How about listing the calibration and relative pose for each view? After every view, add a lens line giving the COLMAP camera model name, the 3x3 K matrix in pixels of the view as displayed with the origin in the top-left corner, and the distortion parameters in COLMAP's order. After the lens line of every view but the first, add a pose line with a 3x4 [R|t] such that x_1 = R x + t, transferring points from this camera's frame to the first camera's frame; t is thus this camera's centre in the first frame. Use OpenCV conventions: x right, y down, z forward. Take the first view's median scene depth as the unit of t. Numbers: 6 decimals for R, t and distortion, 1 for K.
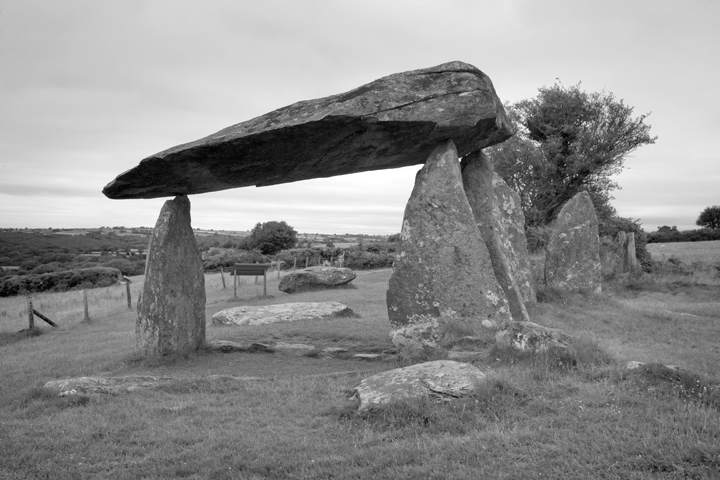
lens RADIAL K [[866.2, 0, 358.6], [0, 866.2, 233.9], [0, 0, 1]] dist [0.089827, -0.009184]
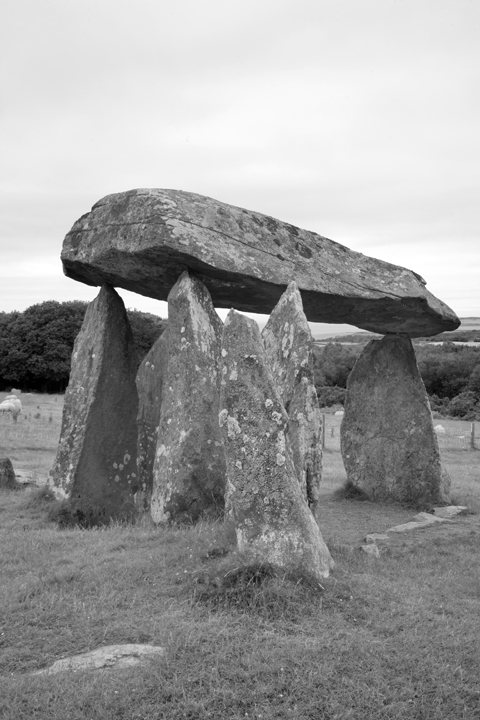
lens RADIAL K [[927.1, 0, 236.2], [0, 927.1, 358.1], [0, 0, 1]] dist [0.101630, -0.003294]
pose [[-0.570776, 0.018966, -0.820886, 0.878578], [0.006911, 0.999809, 0.018295, -0.044697], [0.821076, 0.004770, -0.570798, 1.720695]]
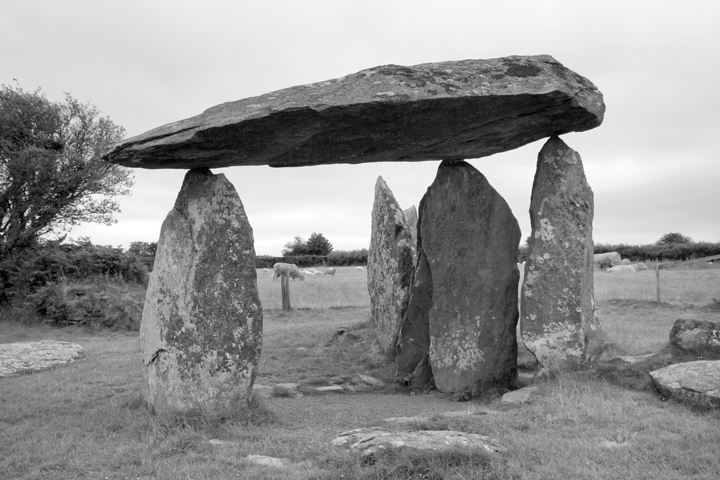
lens RADIAL K [[903.7, 0, 351.7], [0, 903.7, 242.8], [0, 0, 1]] dist [0.051306, 0.001299]
pose [[0.603049, 0.035407, 0.796918, -0.816586], [-0.003756, 0.999129, -0.041549, 0.049152], [-0.797695, 0.022063, 0.602657, 0.587274]]
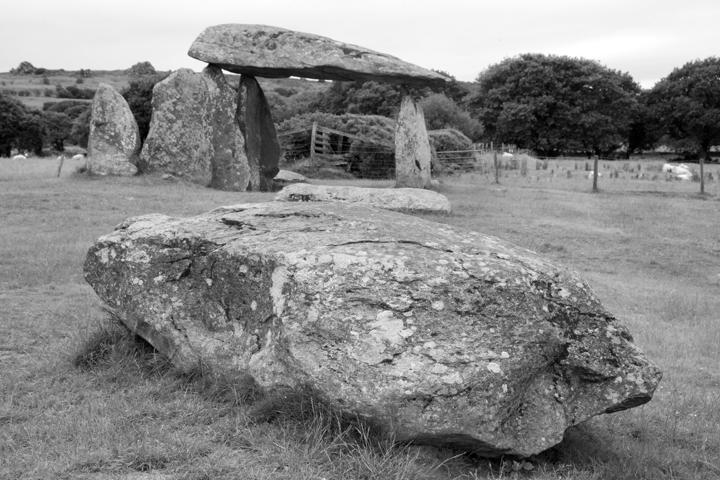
lens RADIAL K [[1163.3, 0, 323.4], [0, 1163.3, 226.3], [0, 0, 1]] dist [0.159791, 0.003592]
pose [[-0.998652, 0.030295, 0.042158, -0.171733], [0.032848, 0.997582, 0.061254, 0.086804], [-0.040200, 0.062557, -0.997231, 3.649795]]
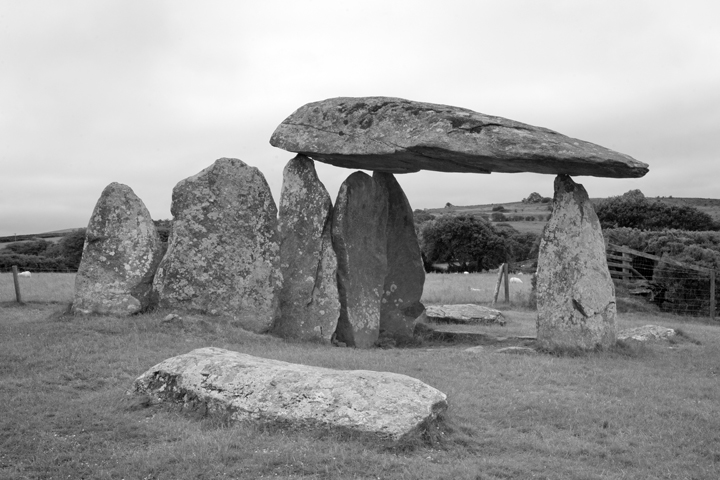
lens RADIAL K [[987.8, 0, 373.5], [0, 987.8, 239.5], [0, 0, 1]] dist [0.093503, -0.007383]
pose [[-0.898014, 0.033896, 0.438660, -0.576166], [0.017827, 0.999012, -0.040699, 0.075245], [-0.439606, -0.028728, -0.897731, 2.432496]]
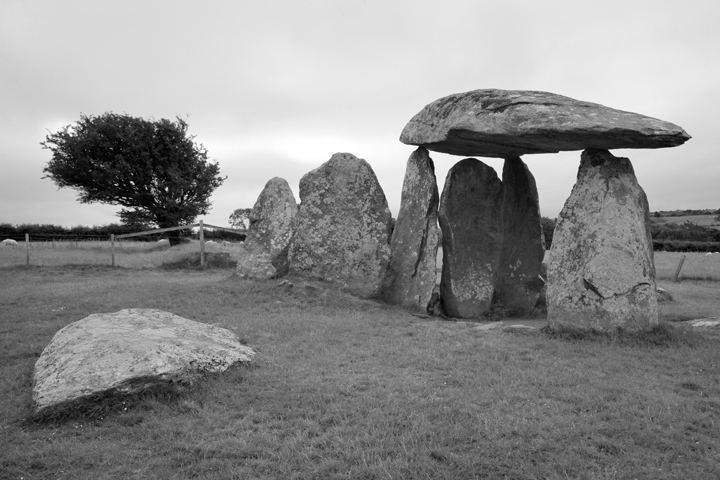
lens RADIAL K [[716.0, 0, 370.6], [0, 716.0, 225.7], [0, 0, 1]] dist [0.006124, 0.015096]
pose [[-0.531480, 0.038357, 0.846202, -0.831157], [-0.001183, 0.998940, -0.046023, 0.080464], [-0.847070, -0.025461, -0.530871, 1.891144]]
